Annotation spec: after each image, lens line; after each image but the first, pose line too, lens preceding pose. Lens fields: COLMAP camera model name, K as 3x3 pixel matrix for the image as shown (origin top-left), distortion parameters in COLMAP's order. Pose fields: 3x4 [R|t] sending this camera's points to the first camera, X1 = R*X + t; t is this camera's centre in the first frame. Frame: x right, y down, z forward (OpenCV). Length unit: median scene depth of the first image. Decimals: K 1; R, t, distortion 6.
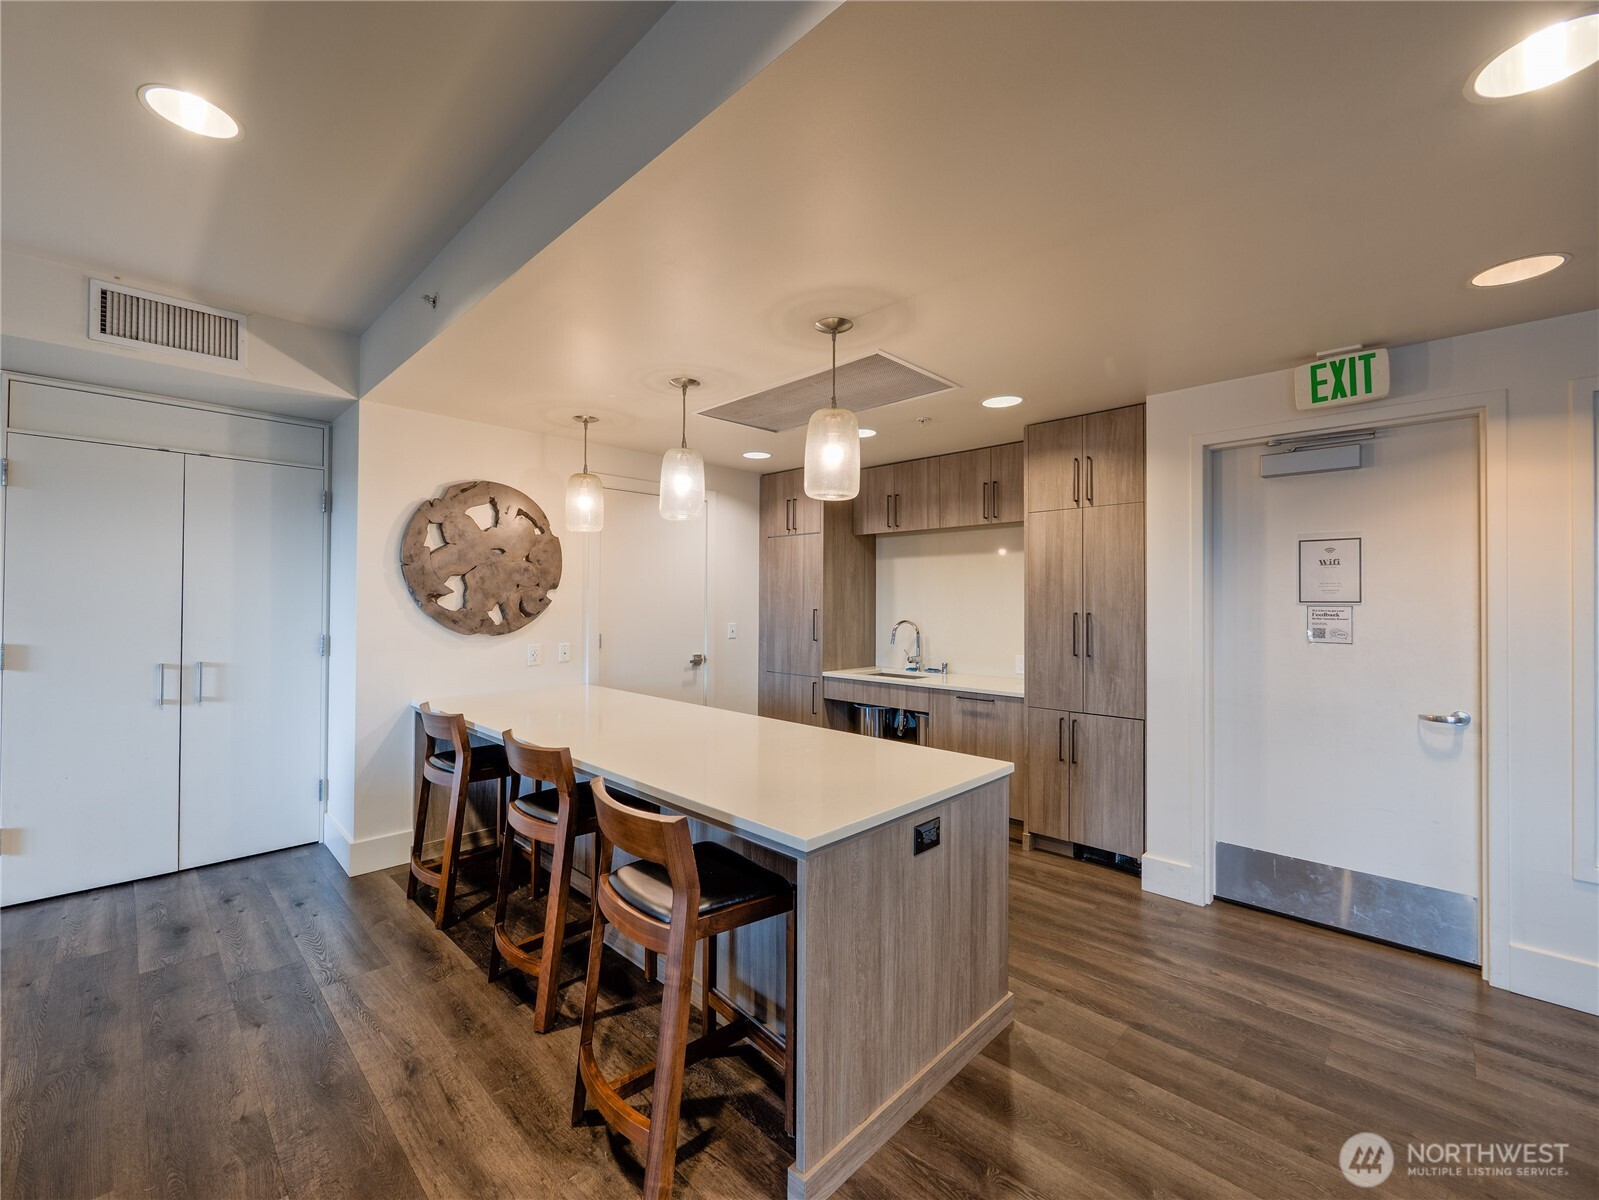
lens RADIAL K [[659.6, 0, 793.5], [0, 659.6, 600.5], [0, 0, 1]] dist [-0.009505, 0.001014]
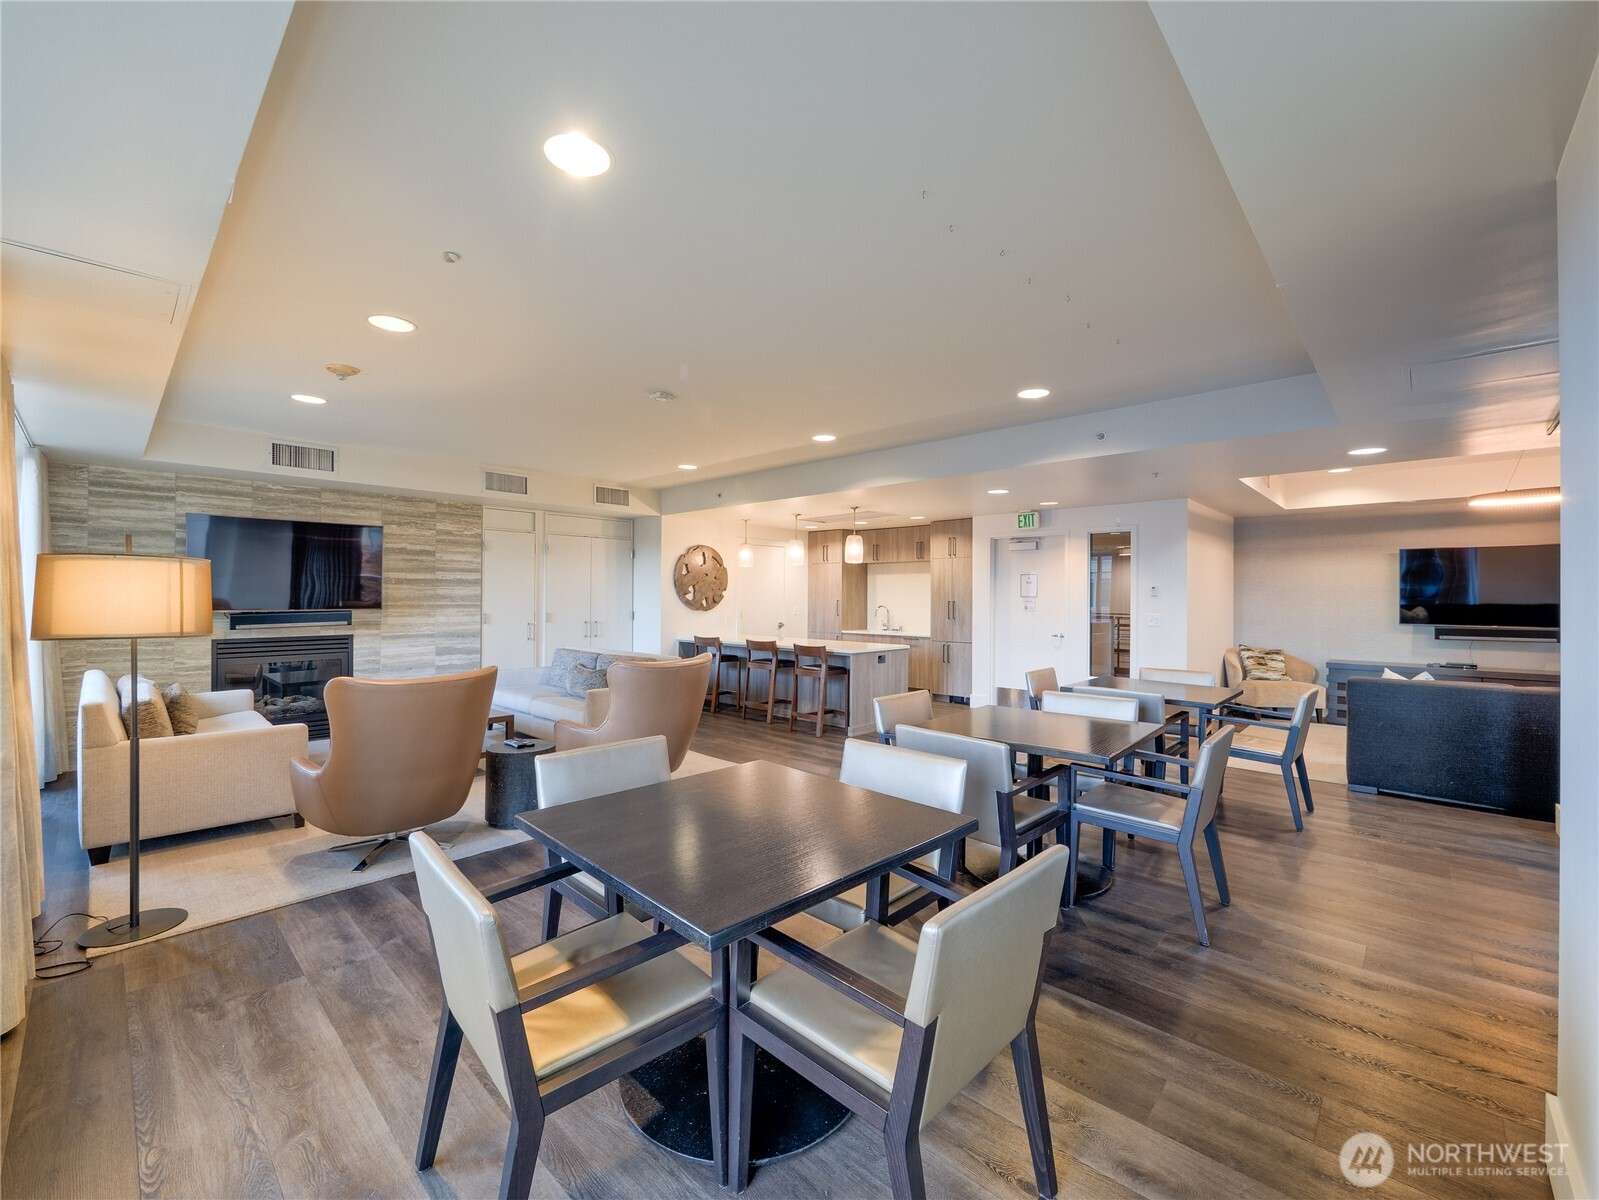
lens RADIAL K [[659.6, 0, 792.7], [0, 659.6, 597.4], [0, 0, 1]] dist [-0.009505, 0.001014]
pose [[0.999901, -0.000402, 0.014074, -0.182983], [0.000336, 0.999989, 0.004710, -0.006250], [-0.014075, -0.004705, 0.999890, -1.408862]]
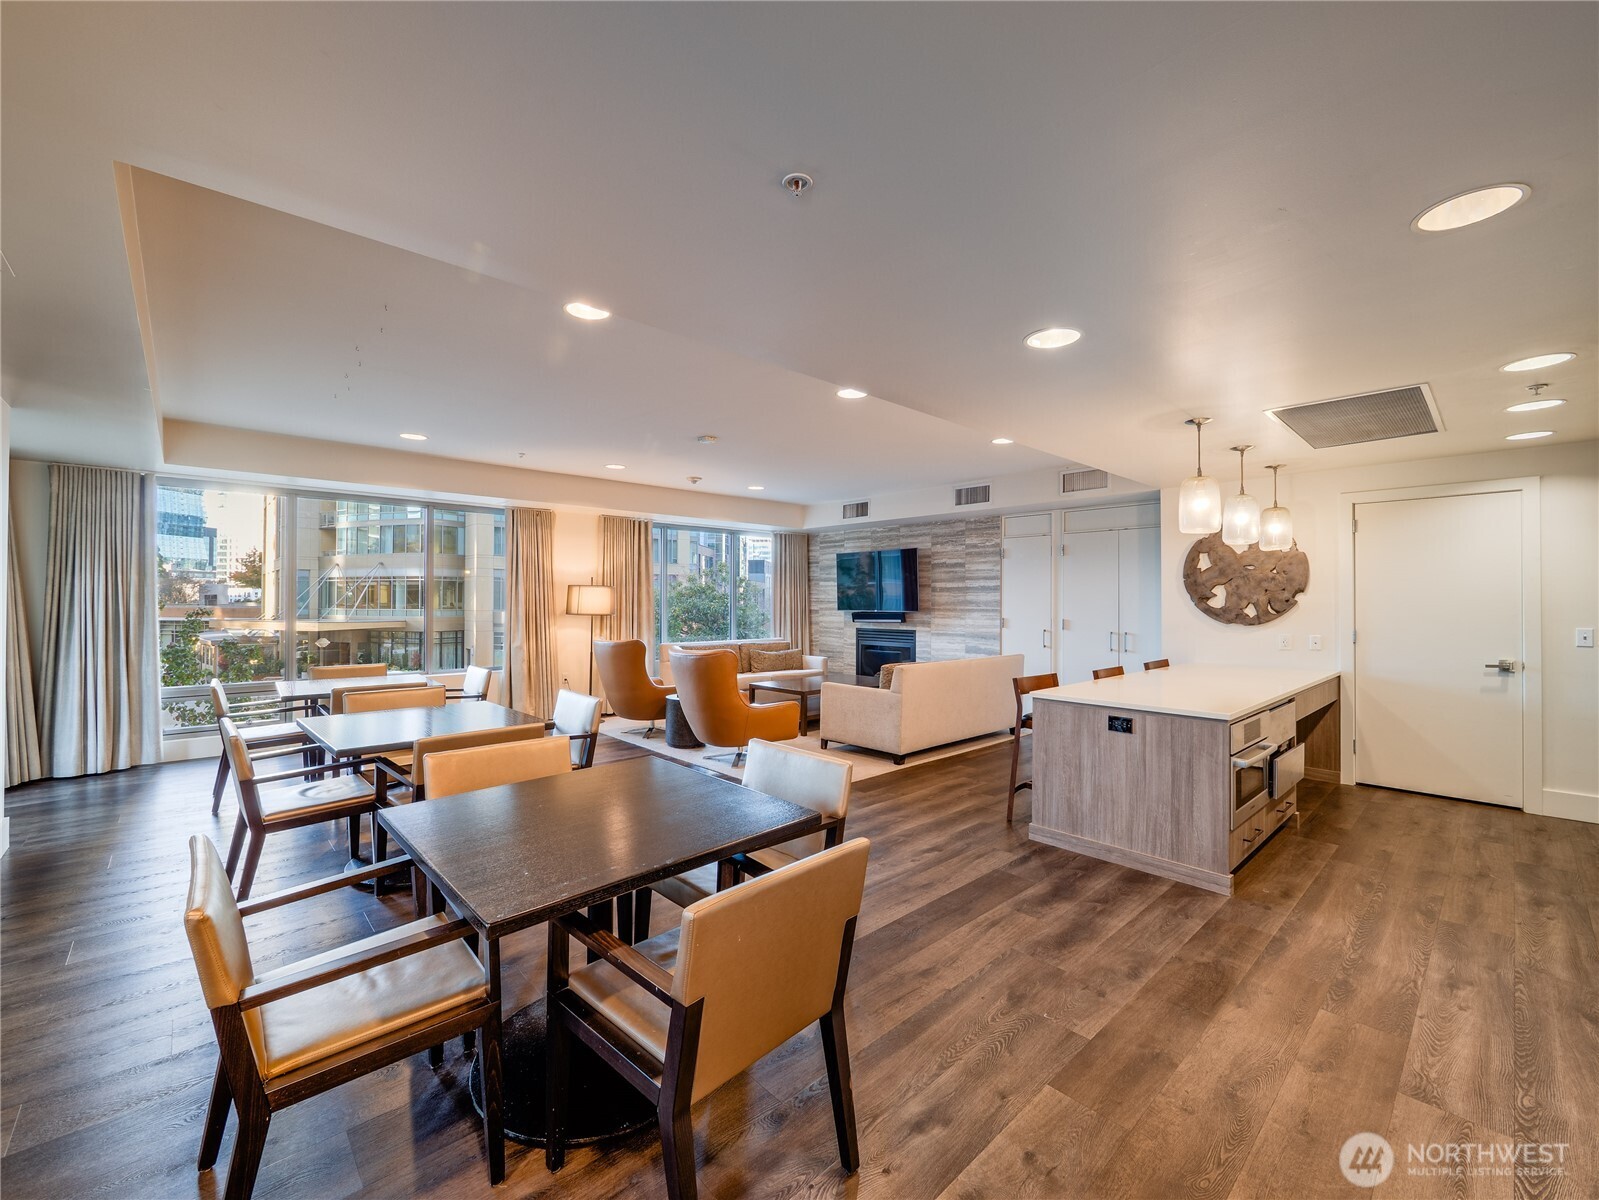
lens RADIAL K [[659.6, 0, 787.4], [0, 659.6, 597.1], [0, 0, 1]] dist [-0.009505, 0.001014]
pose [[-0.057309, -0.009774, -0.998309, 1.091540], [-0.000712, 0.999952, -0.009749, 0.005949], [0.998356, 0.000152, -0.057313, 0.078979]]
